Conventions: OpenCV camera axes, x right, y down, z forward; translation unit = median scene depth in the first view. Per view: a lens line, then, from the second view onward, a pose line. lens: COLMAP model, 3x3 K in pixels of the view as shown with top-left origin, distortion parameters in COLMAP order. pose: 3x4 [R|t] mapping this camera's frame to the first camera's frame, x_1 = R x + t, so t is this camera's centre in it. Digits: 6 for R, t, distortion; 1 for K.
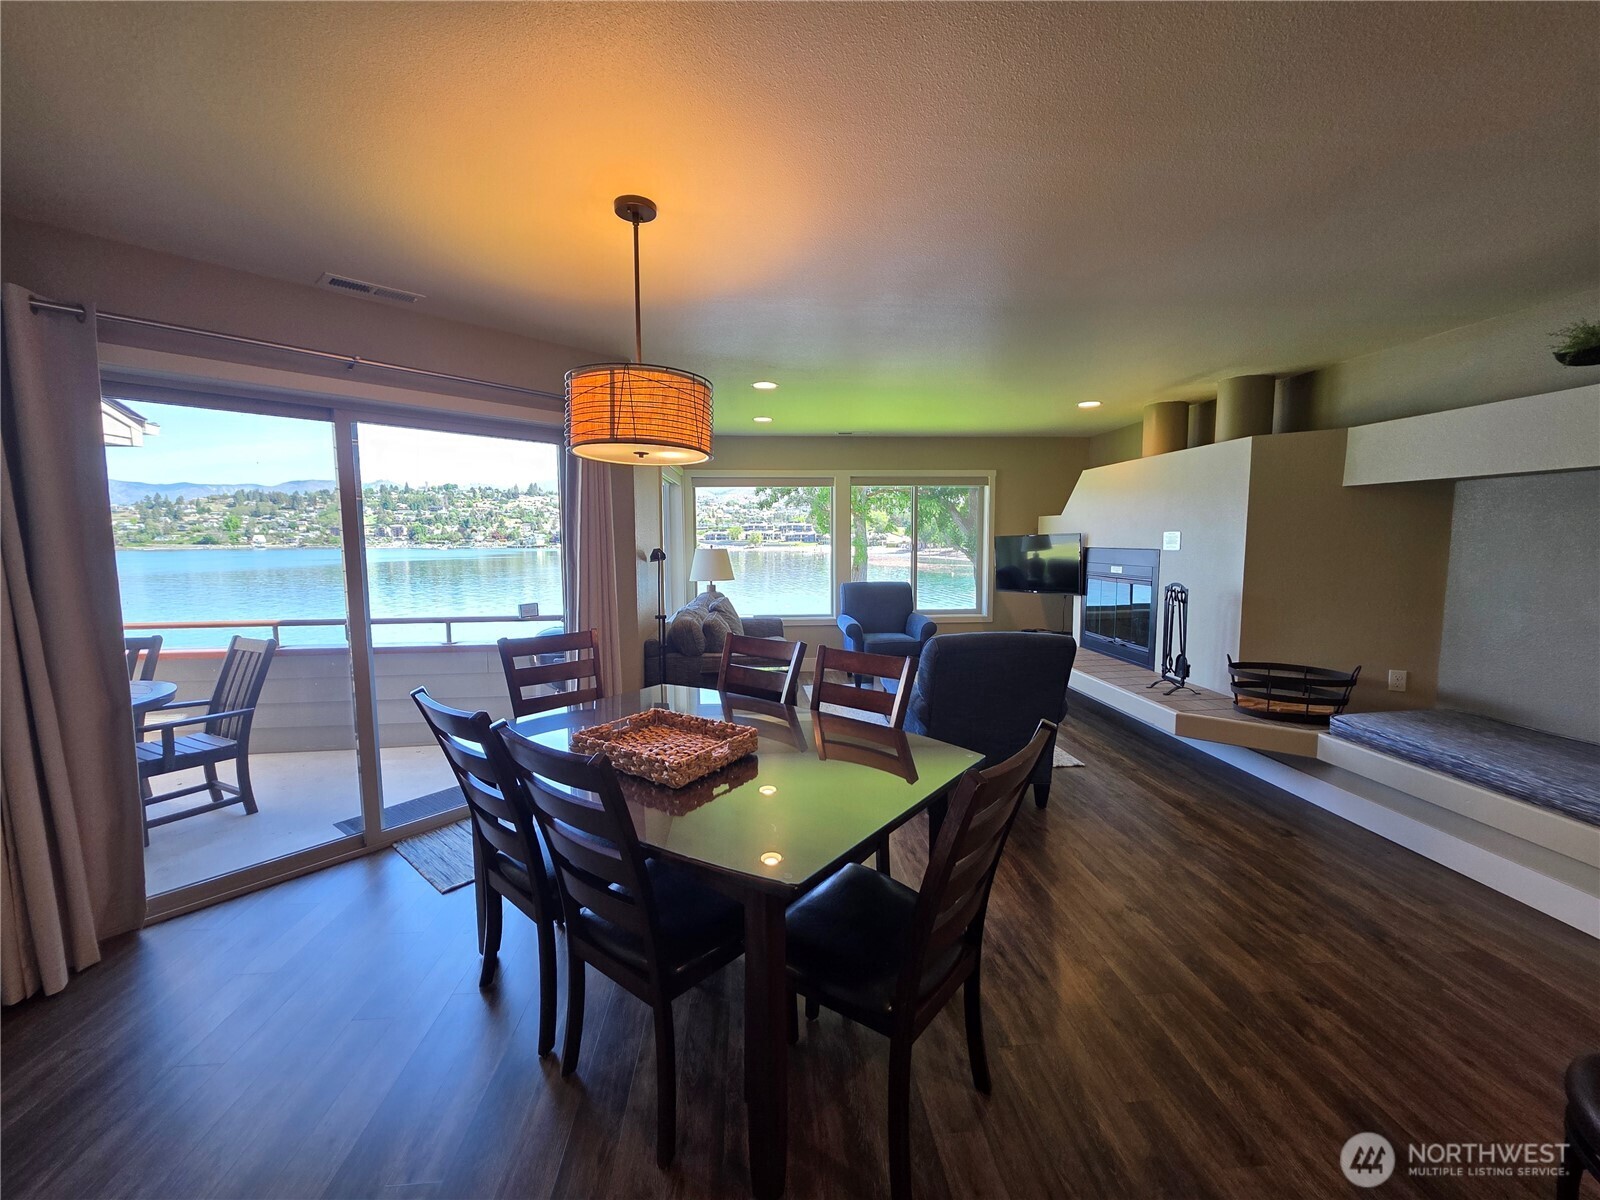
lens RADIAL K [[628.8, 0, 800.0], [0, 628.8, 600.0], [0, 0, 1]] dist [0.001068, 0.000122]
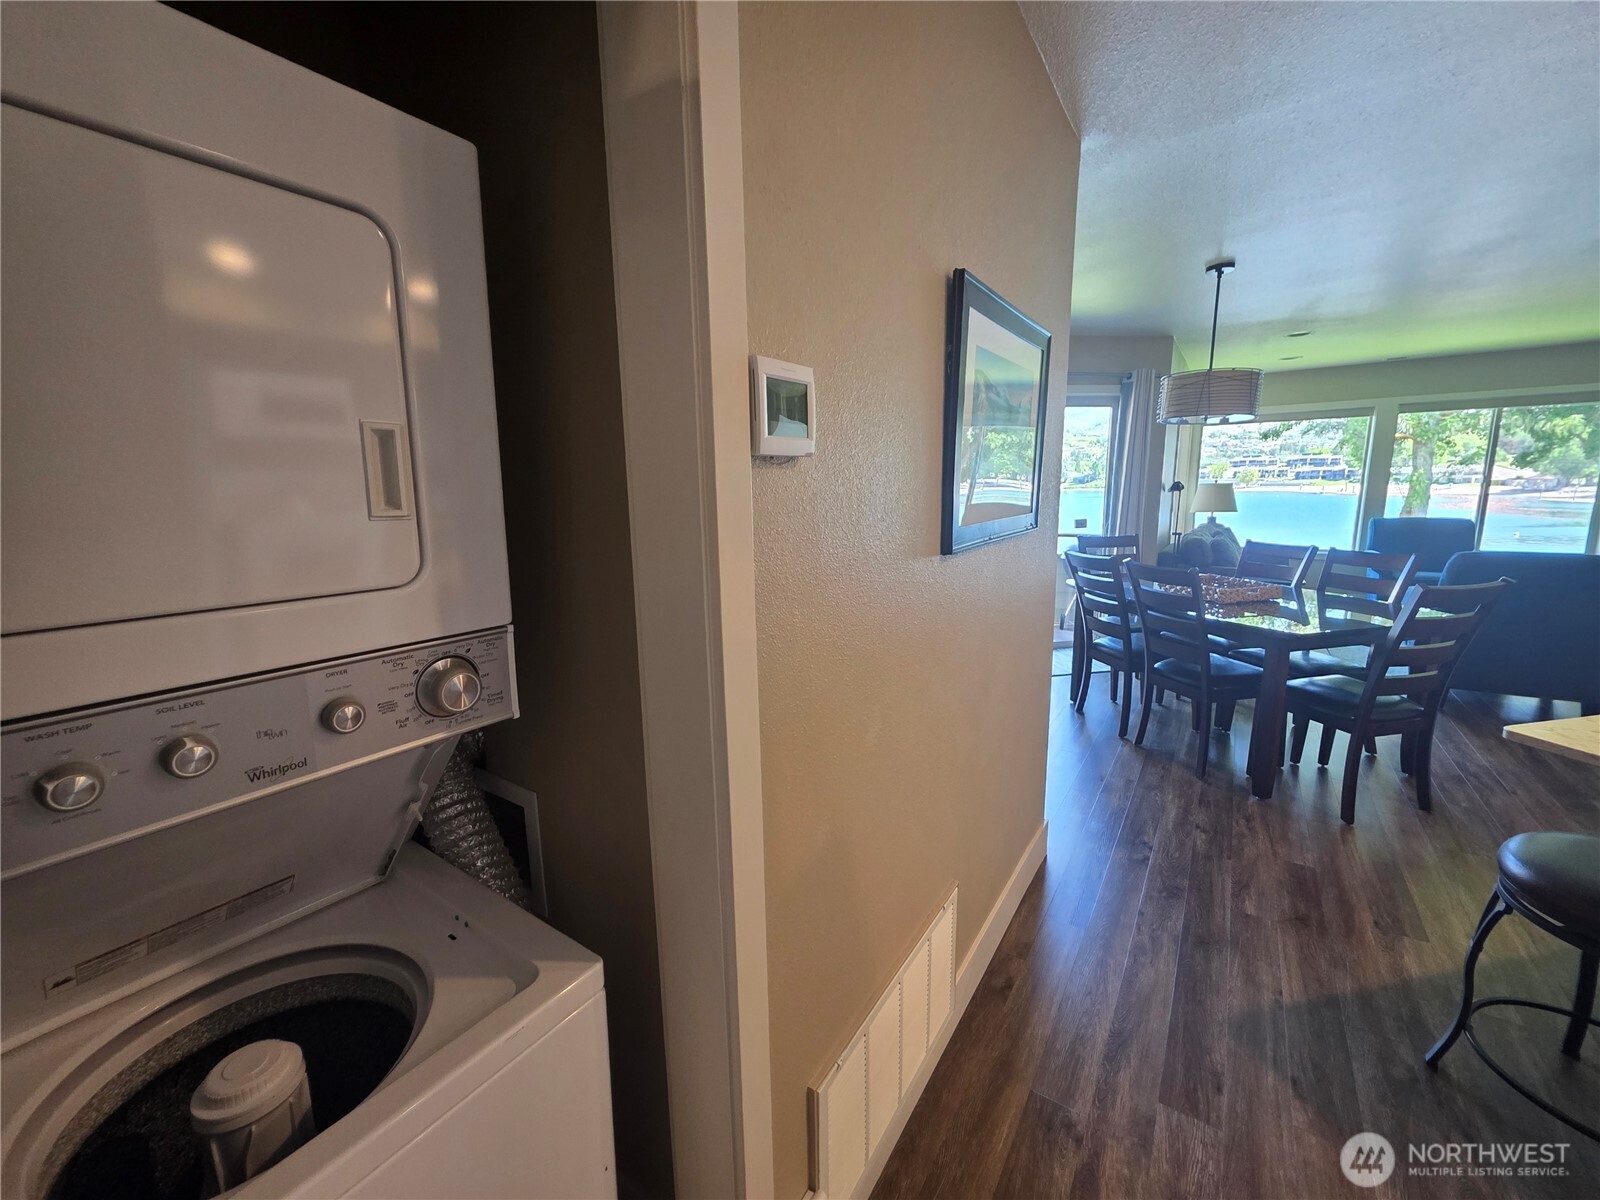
lens RADIAL K [[633.1, 0, 800.0], [0, 633.1, 600.0], [0, 0, 1]] dist [-0.000958, 0.000274]
pose [[0.778978, 0.101139, -0.618840, -0.002514], [-0.045211, 0.993397, 0.105443, 0.035436], [0.625419, -0.054159, 0.778408, -0.307294]]
